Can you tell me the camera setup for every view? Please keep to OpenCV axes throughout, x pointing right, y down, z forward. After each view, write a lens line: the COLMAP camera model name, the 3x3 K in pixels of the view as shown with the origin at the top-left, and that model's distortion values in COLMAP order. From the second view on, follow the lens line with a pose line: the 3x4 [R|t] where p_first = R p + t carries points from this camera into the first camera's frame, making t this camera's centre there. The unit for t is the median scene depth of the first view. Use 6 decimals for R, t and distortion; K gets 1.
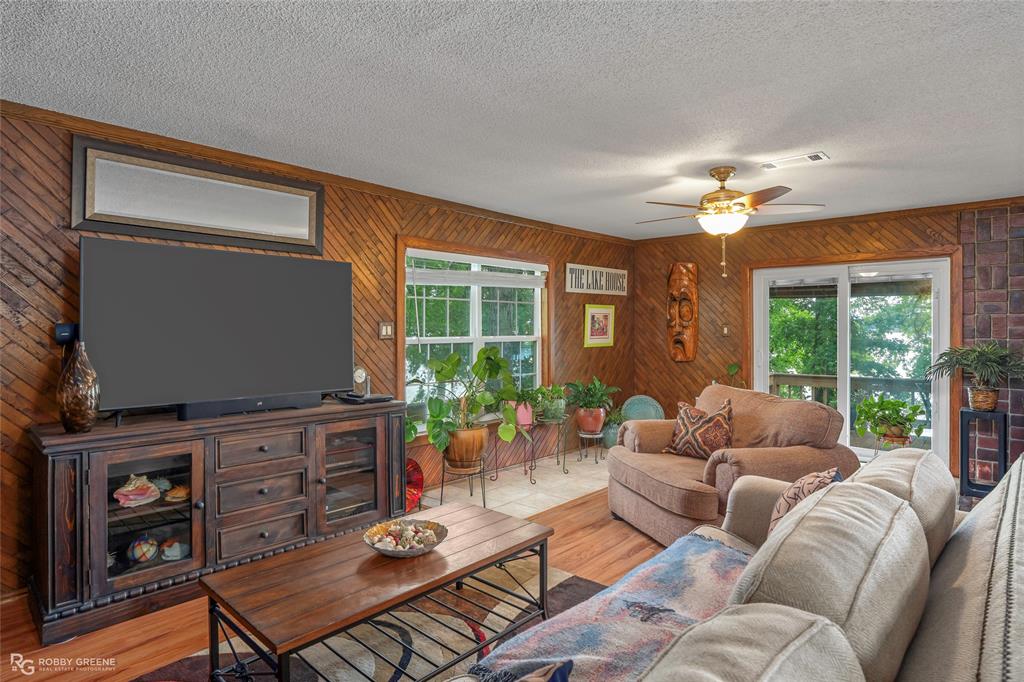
lens RADIAL K [[559.7, 0, 517.3], [0, 559.7, 331.7], [0, 0, 1]] dist [-0.016324, 0.001660]
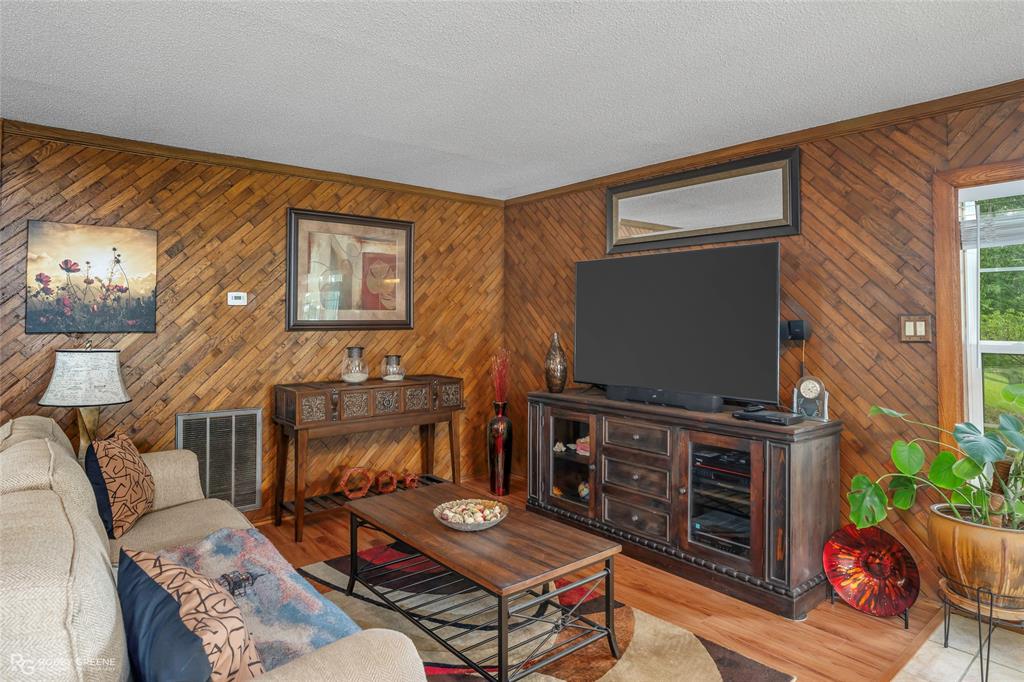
lens RADIAL K [[586.3, 0, 525.9], [0, 586.3, 302.4], [0, 0, 1]] dist [-0.041073, 0.009384]
pose [[-0.140708, -0.031670, -0.989545, 0.354556], [-0.010192, 0.999482, -0.030538, -0.005741], [0.989999, 0.005788, -0.140958, 0.485739]]
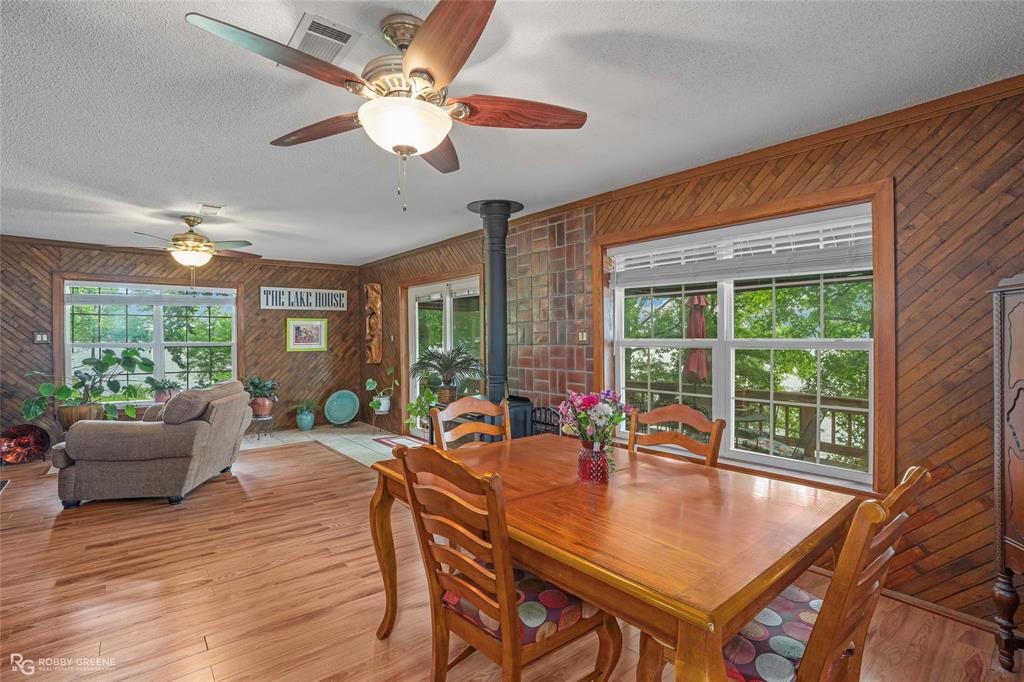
lens RADIAL K [[477.6, 0, 513.2], [0, 477.6, 341.1], [0, 0, 1]] dist [-0.039694, 0.007432]
pose [[0.988690, 0.001790, -0.149962, 0.853460], [-0.001661, 0.999998, 0.000988, 0.002275], [0.149964, -0.000728, 0.988691, 0.002002]]
